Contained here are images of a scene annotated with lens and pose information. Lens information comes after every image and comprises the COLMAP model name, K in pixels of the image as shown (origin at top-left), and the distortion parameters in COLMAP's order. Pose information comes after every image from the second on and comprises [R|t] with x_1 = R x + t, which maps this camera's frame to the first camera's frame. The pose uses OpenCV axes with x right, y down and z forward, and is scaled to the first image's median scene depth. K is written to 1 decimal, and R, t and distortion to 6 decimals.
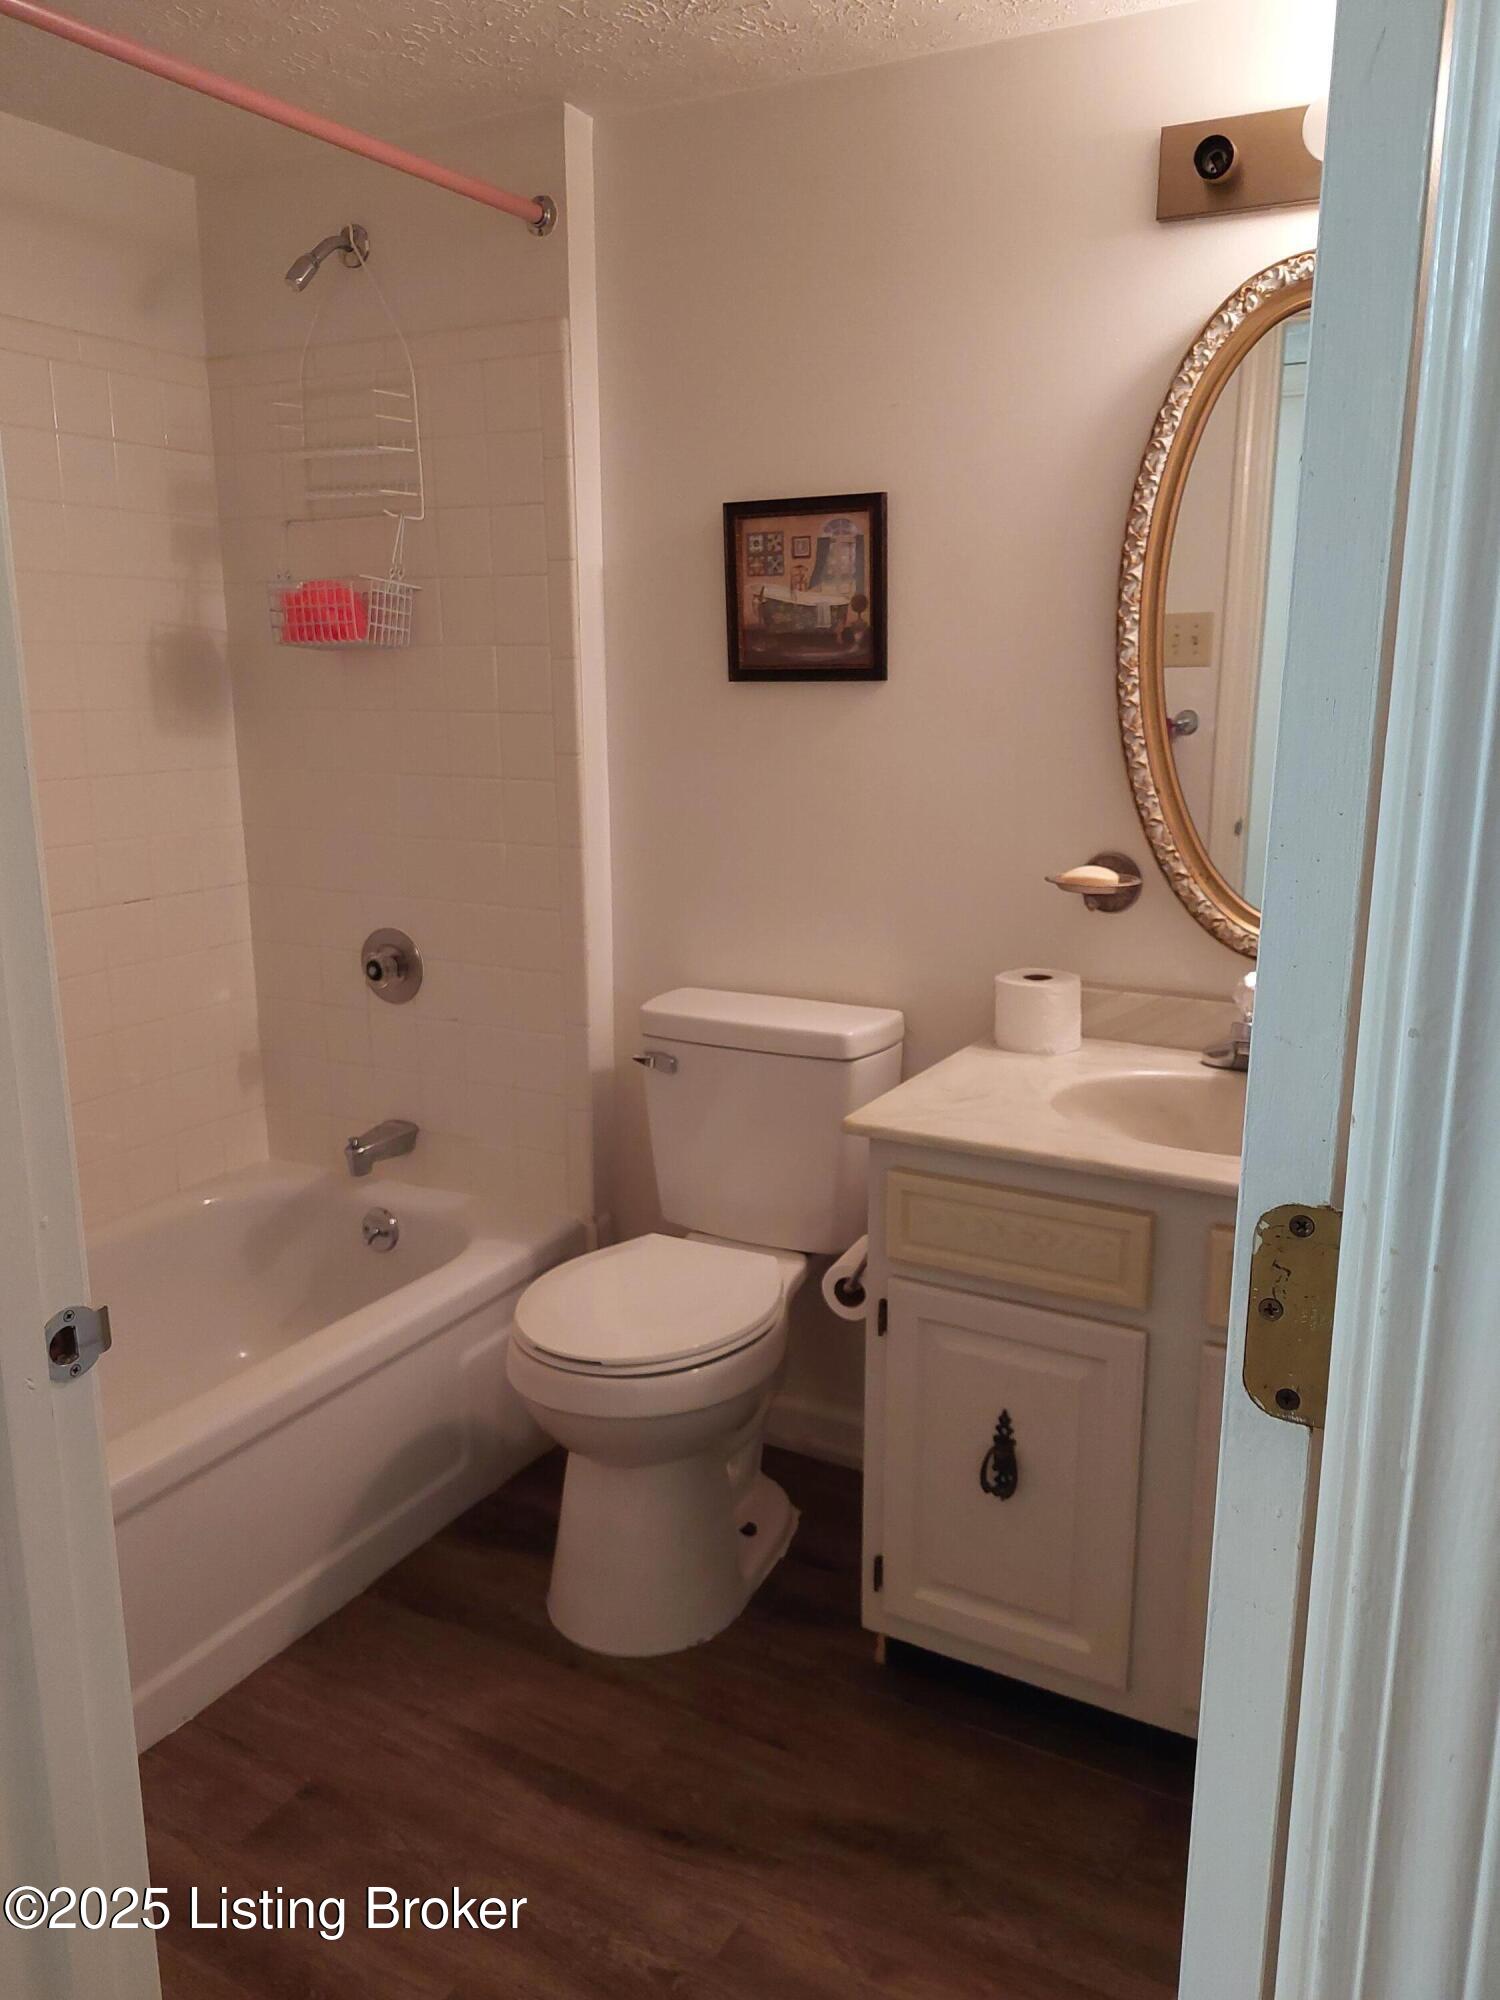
lens RADIAL K [[1423.2, 0, 748.4], [0, 1423.2, 985.6], [0, 0, 1]] dist [0.046706, -0.039893]
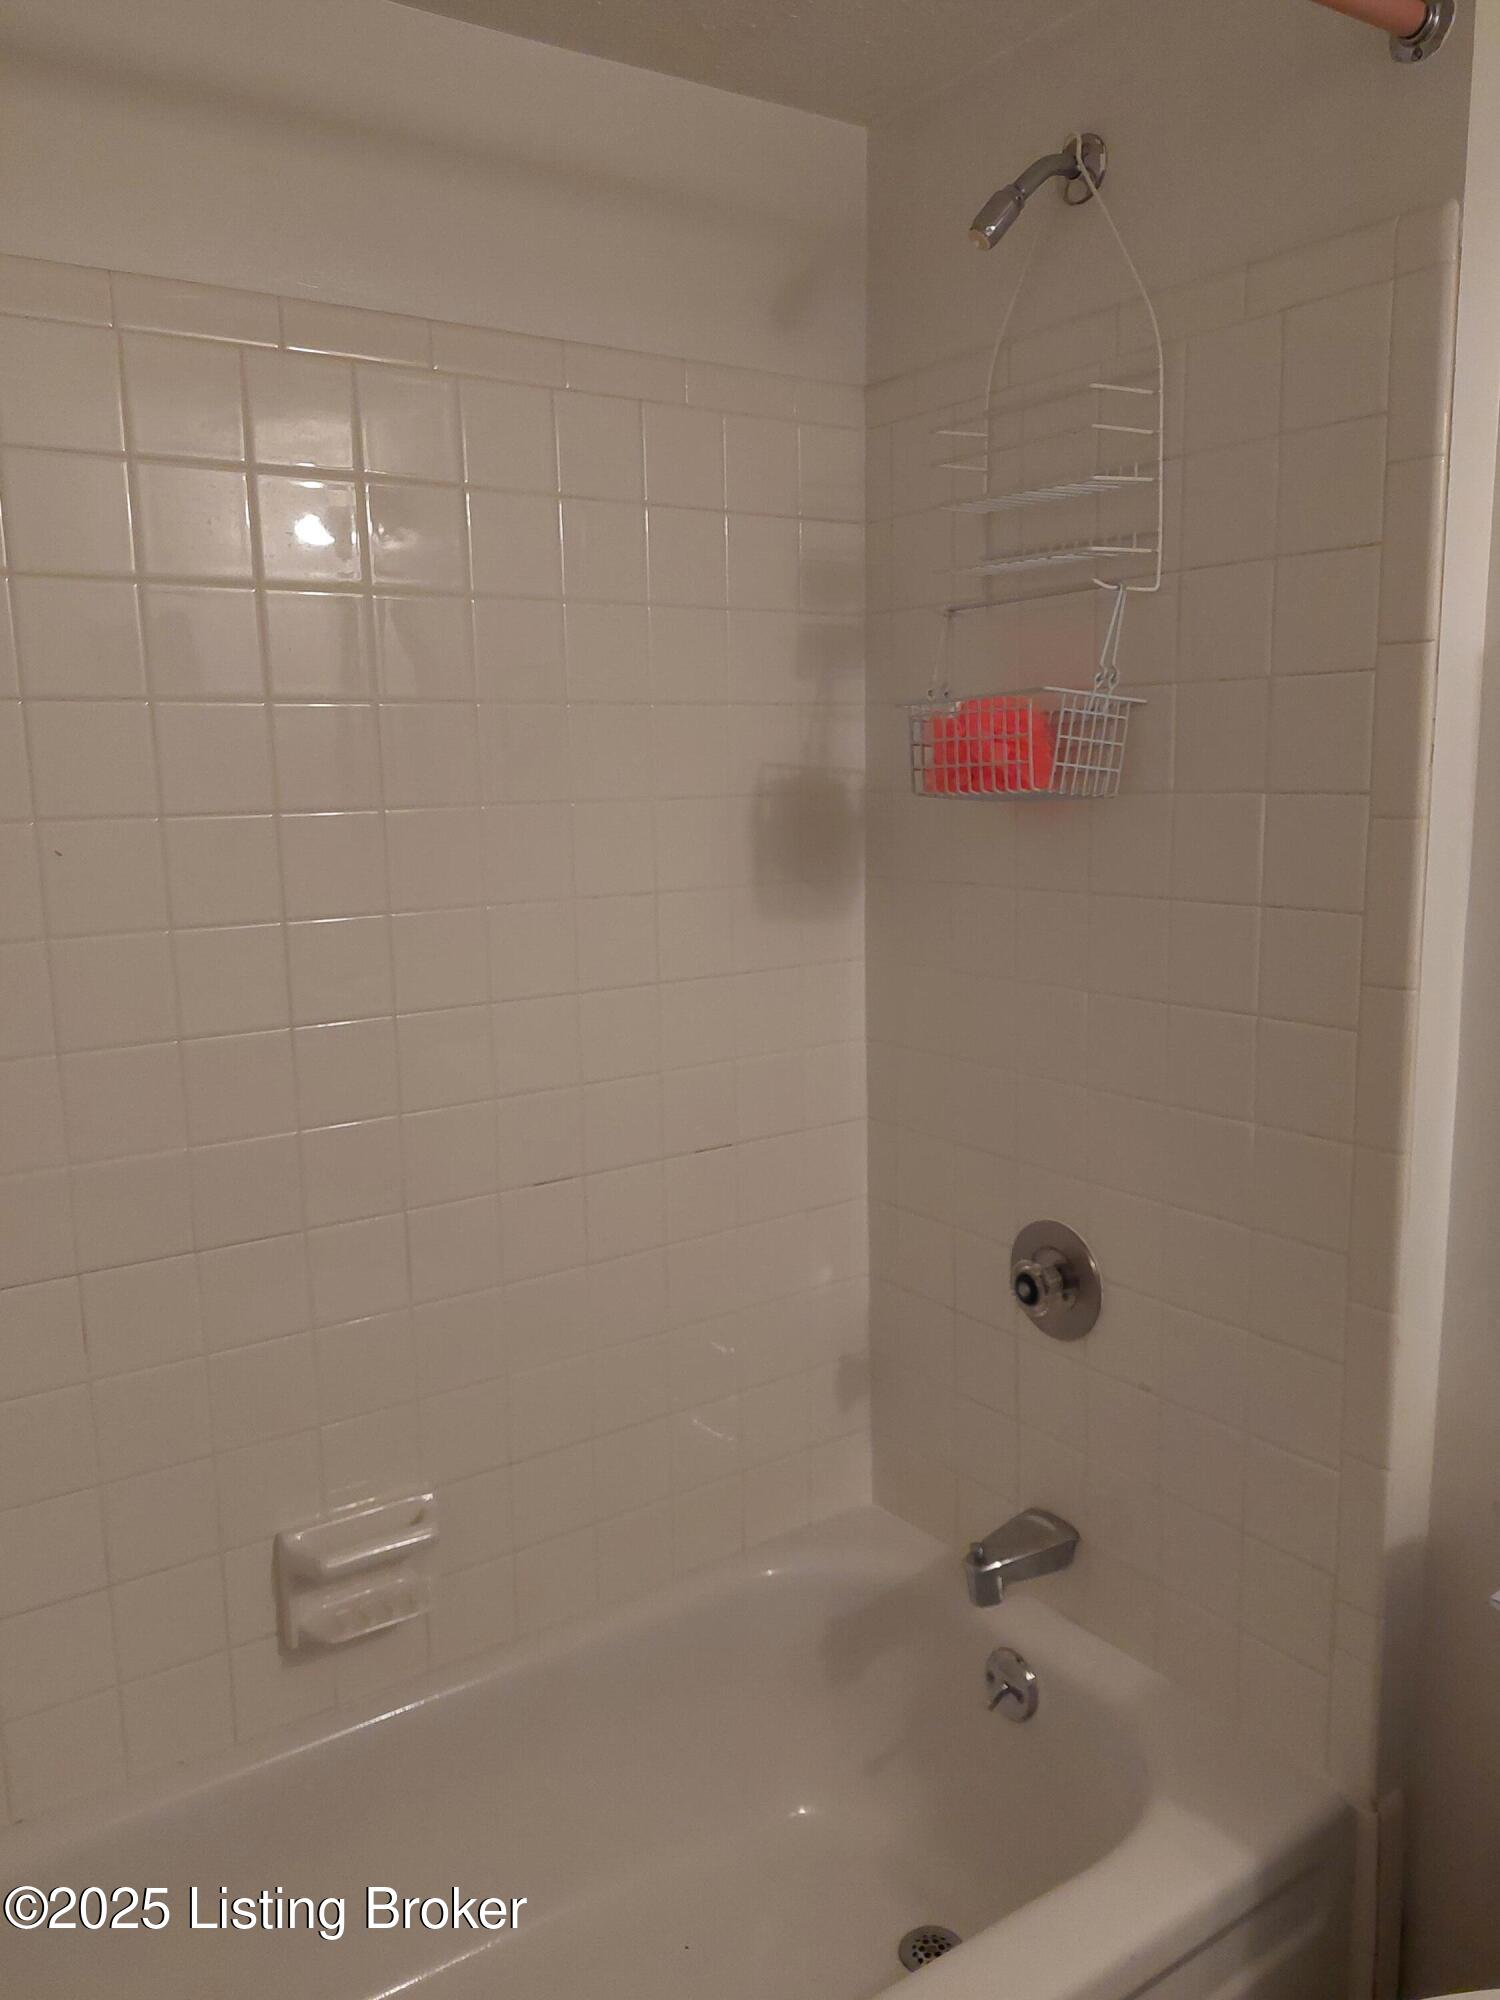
lens RADIAL K [[1423.2, 0, 769.4], [0, 1423.2, 1006.6], [0, 0, 1]] dist [0.046706, -0.039893]
pose [[0.886157, 0.062626, -0.459134, -0.079633], [-0.079565, 0.996674, -0.017619, -0.120852], [0.456503, 0.052144, 0.888192, 0.379850]]
